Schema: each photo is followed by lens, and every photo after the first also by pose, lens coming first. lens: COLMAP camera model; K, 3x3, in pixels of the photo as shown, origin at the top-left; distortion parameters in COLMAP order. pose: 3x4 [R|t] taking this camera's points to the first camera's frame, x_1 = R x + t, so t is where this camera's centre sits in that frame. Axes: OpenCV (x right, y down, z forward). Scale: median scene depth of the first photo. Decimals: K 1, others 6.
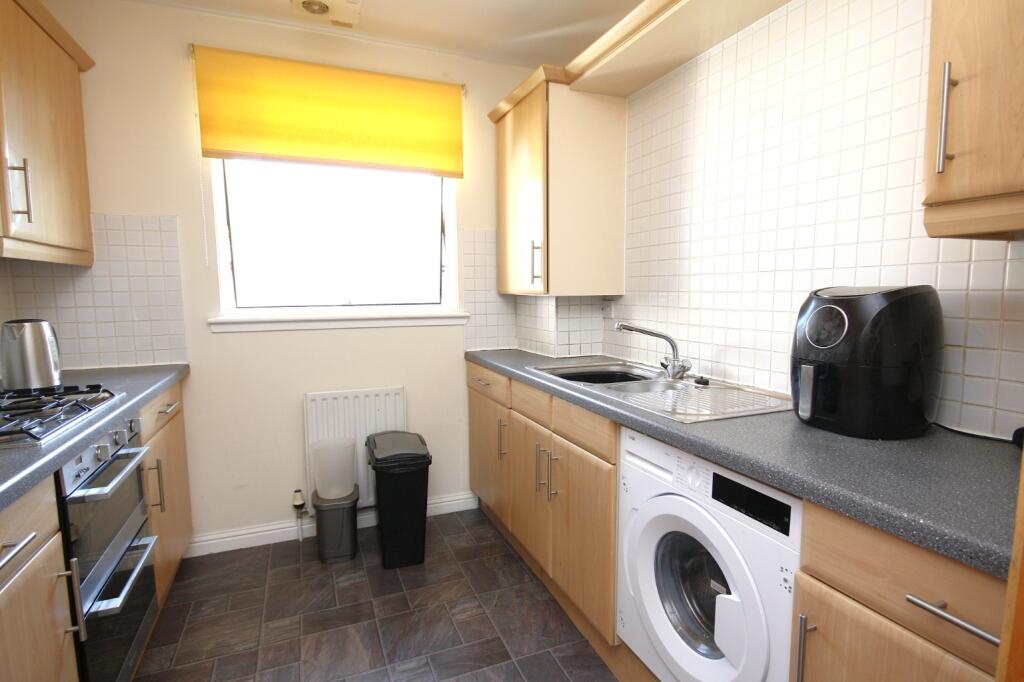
lens RADIAL K [[489.6, 0, 511.7], [0, 489.6, 344.8], [0, 0, 1]] dist [0.005045, -0.004140]
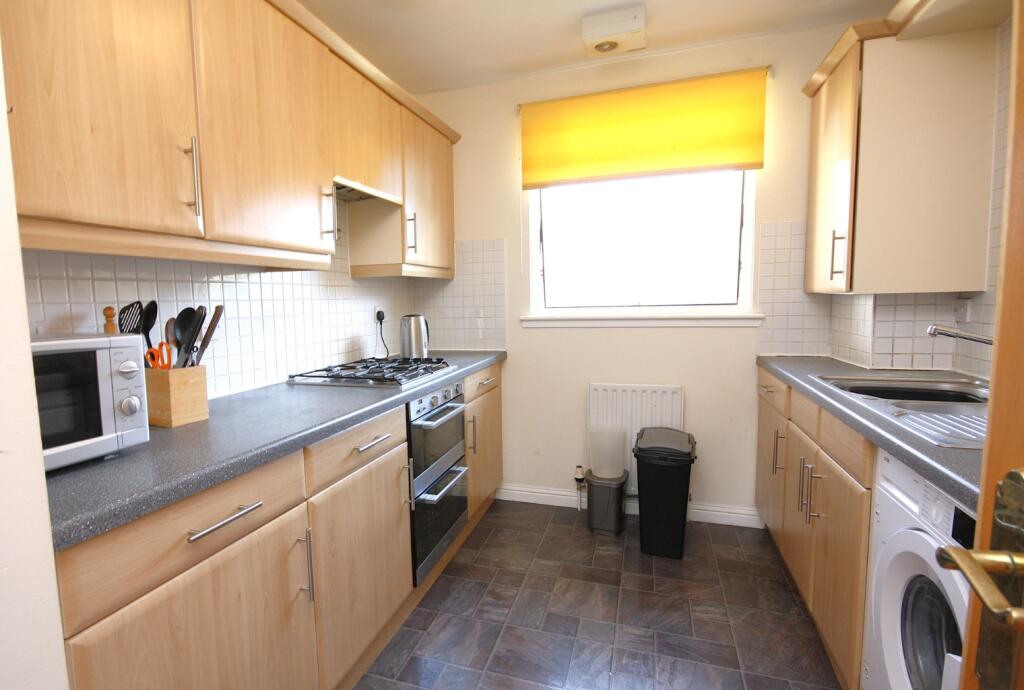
lens RADIAL K [[524.2, 0, 508.3], [0, 524.2, 347.7], [0, 0, 1]] dist [-0.000036, -0.001013]
pose [[0.784225, 0.046375, -0.618742, 0.202195], [-0.049026, 0.998717, 0.012716, 0.011968], [0.618537, 0.020362, 0.785492, -0.088198]]
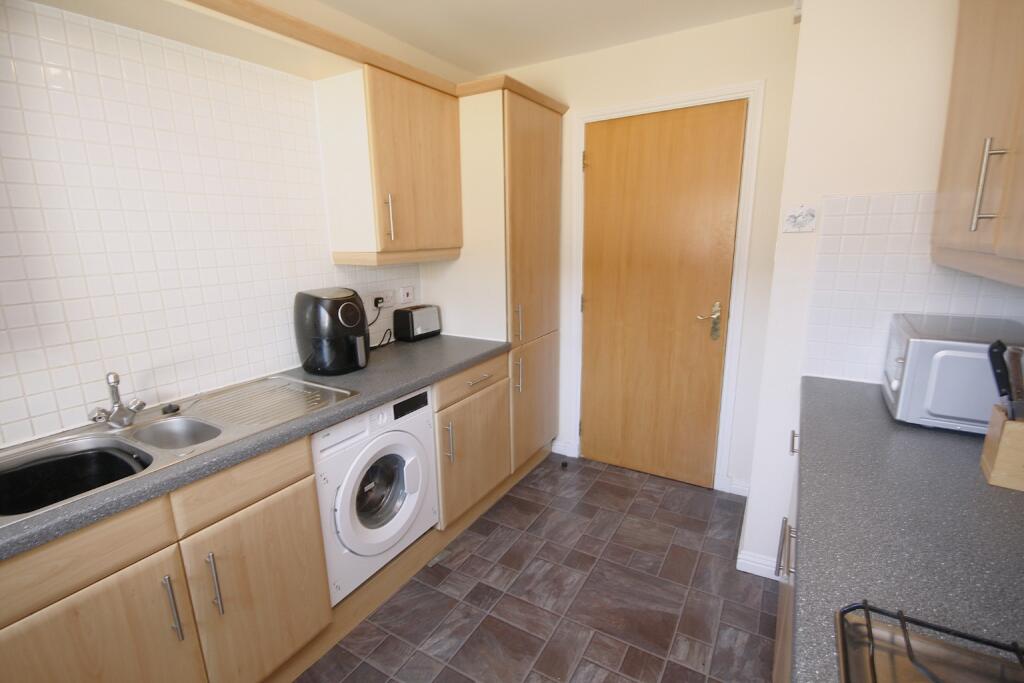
lens RADIAL K [[489.6, 0, 508.7], [0, 489.6, 344.5], [0, 0, 1]] dist [0.005045, -0.004140]
pose [[-0.593634, -0.159500, 0.788770, -0.633217], [0.110820, 0.954620, 0.276440, -0.204852], [-0.797068, 0.251516, -0.549019, 0.878967]]
